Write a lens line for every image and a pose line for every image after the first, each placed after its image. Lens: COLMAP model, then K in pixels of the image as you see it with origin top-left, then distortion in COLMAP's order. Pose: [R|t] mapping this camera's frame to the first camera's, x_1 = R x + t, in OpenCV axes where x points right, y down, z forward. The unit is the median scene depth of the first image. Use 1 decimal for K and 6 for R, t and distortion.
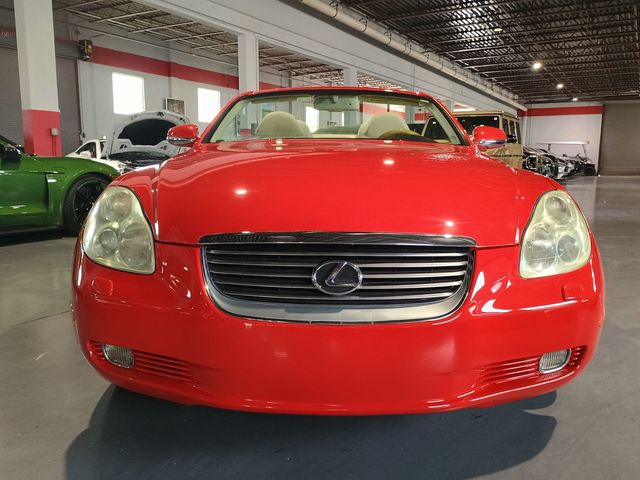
lens RADIAL K [[564.2, 0, 329.3], [0, 564.2, 239.5], [0, 0, 1]] dist [0.098566, -0.147970]
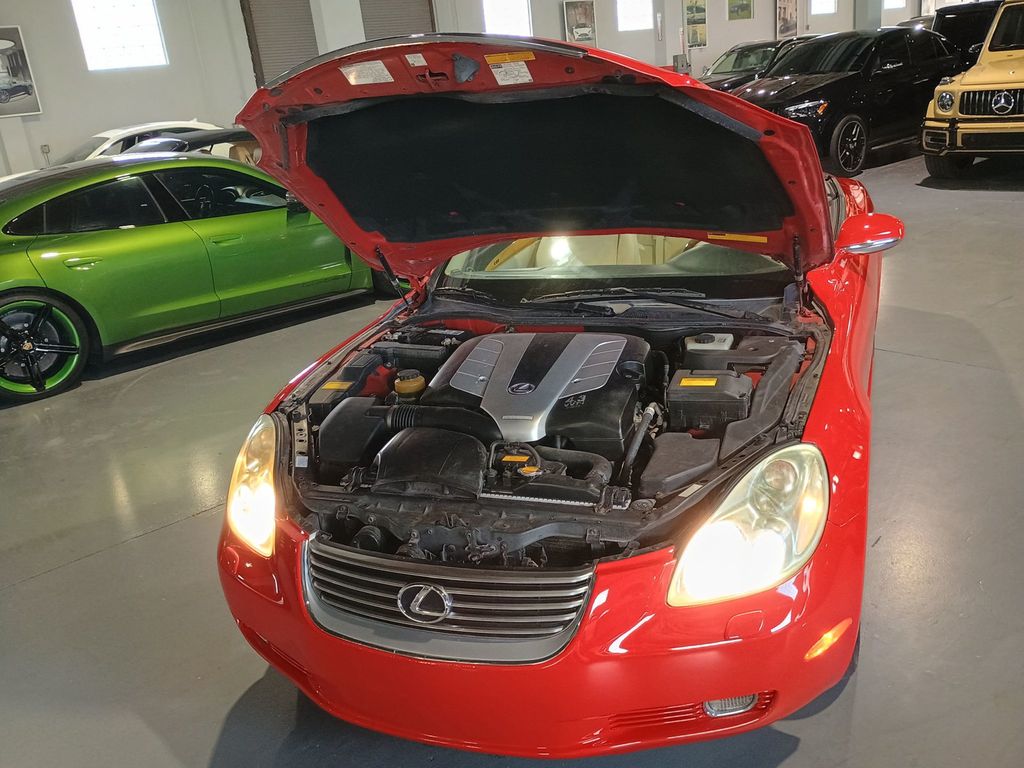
lens RADIAL K [[897.2, 0, 540.9], [0, 897.2, 386.8], [0, 0, 1]] dist [0.093255, -0.124521]
pose [[0.933472, 0.022433, -0.357948, 0.612420], [0.056617, 0.976311, 0.208834, -0.487784], [0.354153, -0.215206, 0.910089, -0.102067]]
